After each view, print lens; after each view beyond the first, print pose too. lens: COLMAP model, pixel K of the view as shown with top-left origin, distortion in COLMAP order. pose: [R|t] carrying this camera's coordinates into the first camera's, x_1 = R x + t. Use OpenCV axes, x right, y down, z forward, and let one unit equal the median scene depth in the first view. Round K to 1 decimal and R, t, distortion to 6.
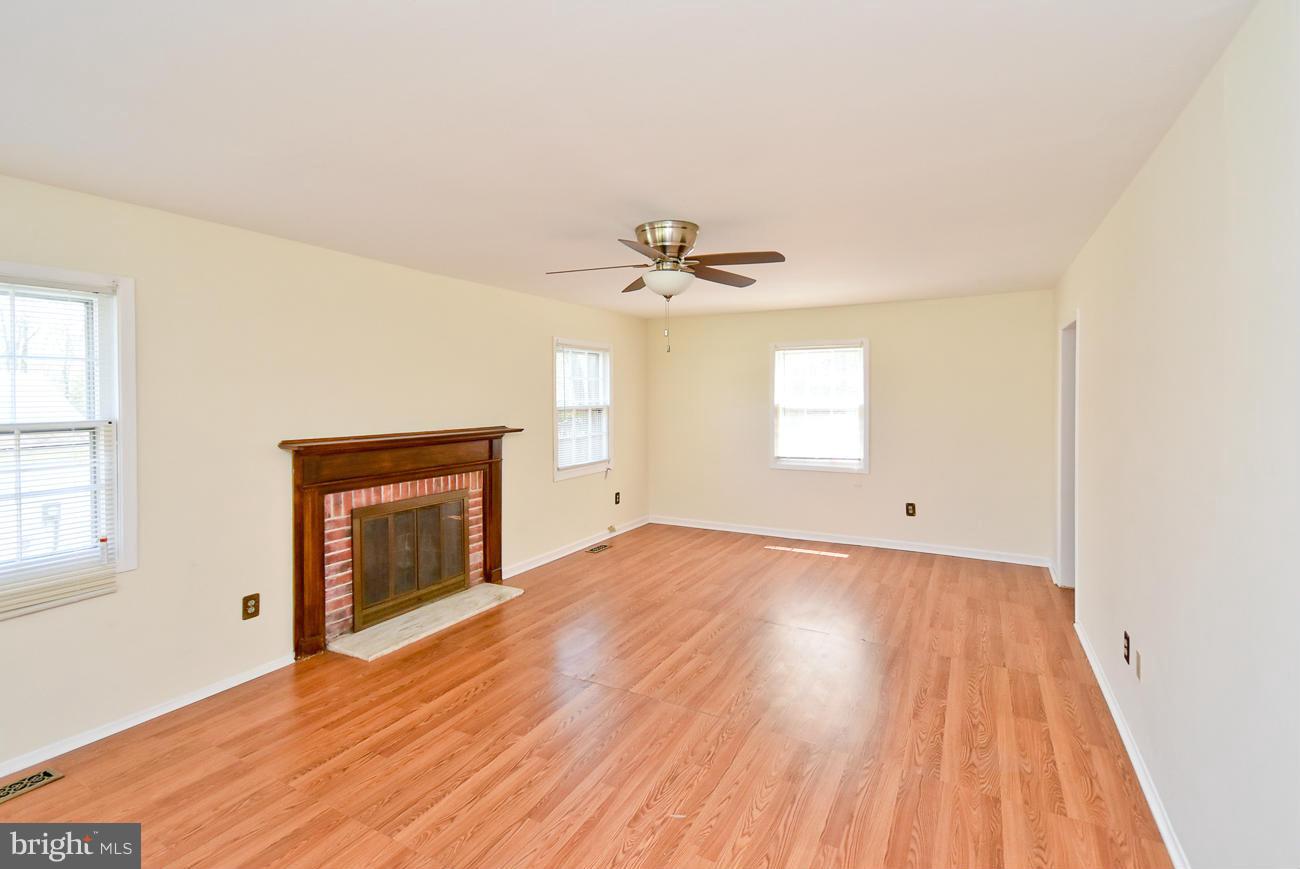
lens RADIAL K [[575.0, 0, 678.1], [0, 575.0, 405.0], [0, 0, 1]] dist [0.031371, 0.000033]
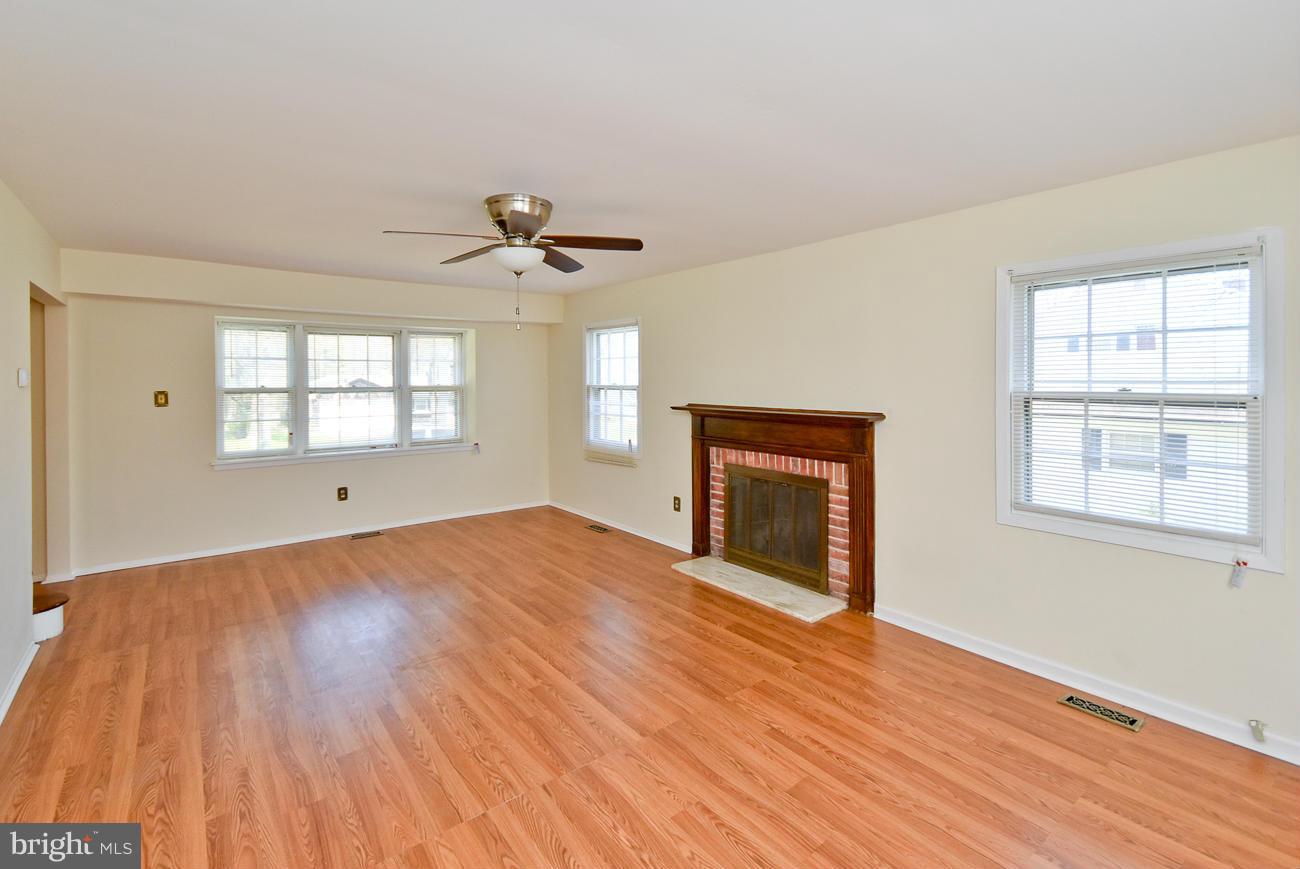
lens RADIAL K [[621.0, 0, 649.5], [0, 621.0, 408.8], [0, 0, 1]] dist [0.064949, -0.025811]
pose [[-0.440789, 0.051578, -0.896128, 0.697326], [-0.003764, 0.998233, 0.059307, -0.017343], [0.897603, 0.029515, -0.439816, 1.409487]]
